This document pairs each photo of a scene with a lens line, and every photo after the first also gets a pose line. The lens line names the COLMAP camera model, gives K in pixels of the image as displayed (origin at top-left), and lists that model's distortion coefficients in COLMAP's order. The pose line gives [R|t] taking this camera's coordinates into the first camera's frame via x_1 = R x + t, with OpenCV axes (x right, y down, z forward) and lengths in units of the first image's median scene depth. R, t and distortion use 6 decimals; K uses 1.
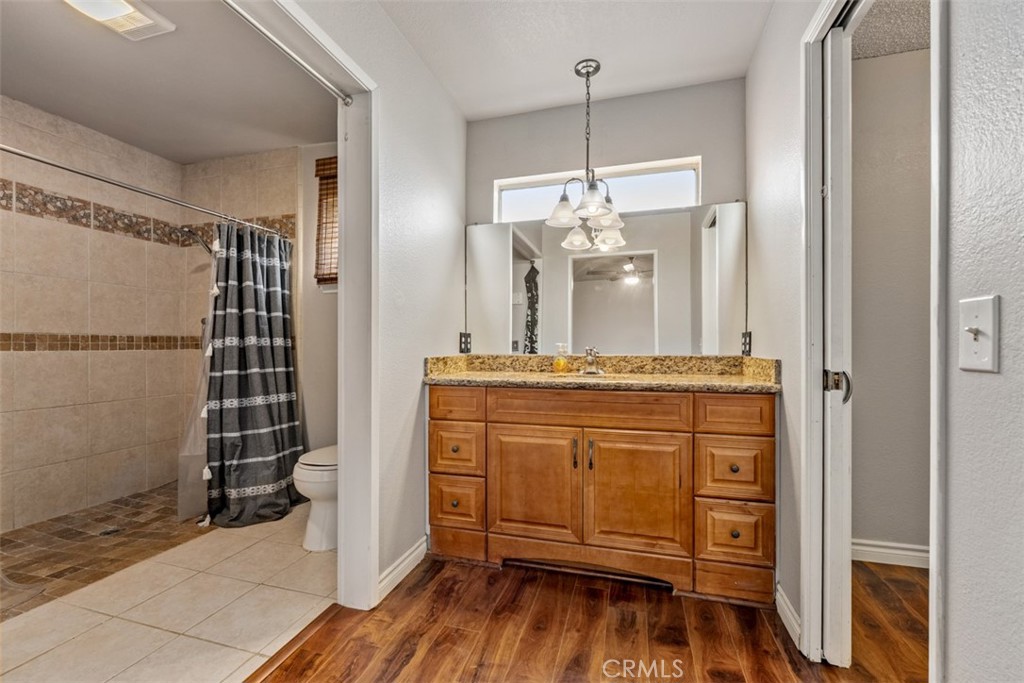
lens RADIAL K [[431.5, 0, 508.9], [0, 431.5, 347.2], [0, 0, 1]] dist [-0.002308, -0.000213]
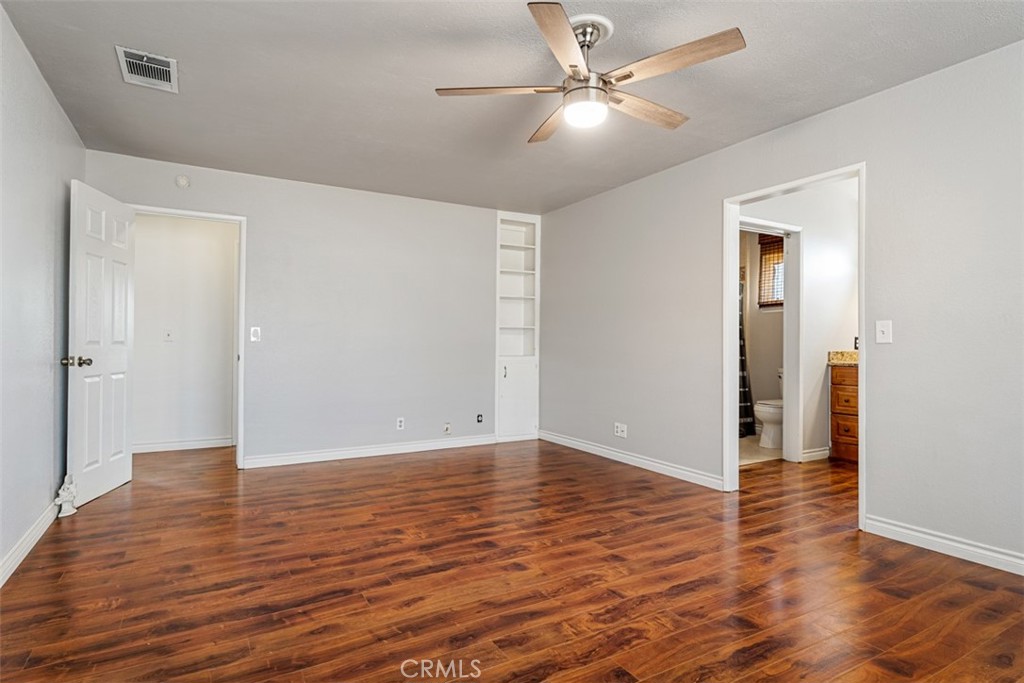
lens RADIAL K [[536.9, 0, 505.8], [0, 536.9, 340.0], [0, 0, 1]] dist [-0.000170, -0.000359]
pose [[0.718679, 0.001453, -0.695340, 0.421287], [-0.007875, 0.999951, -0.006050, -0.000480], [0.695297, 0.009824, 0.718655, -1.661071]]
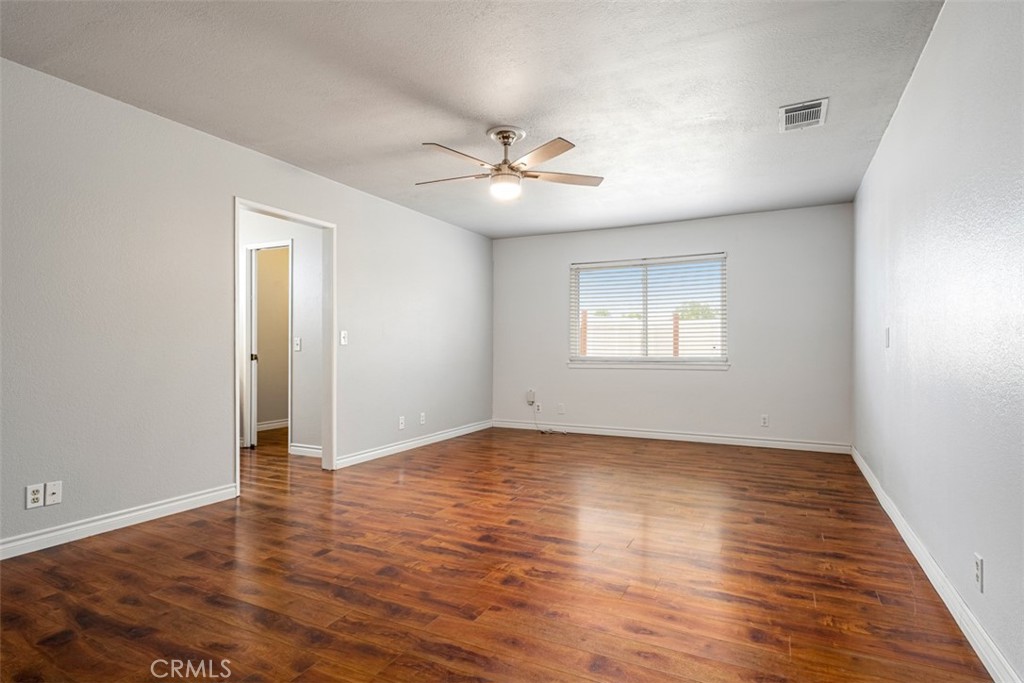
lens RADIAL K [[536.9, 0, 511.5], [0, 536.9, 346.3], [0, 0, 1]] dist [-0.000170, -0.000359]
pose [[0.189119, 0.002622, 0.981951, -1.832513], [0.000250, 0.999996, -0.002719, 0.004132], [-0.981954, 0.000759, 0.189117, -1.072982]]
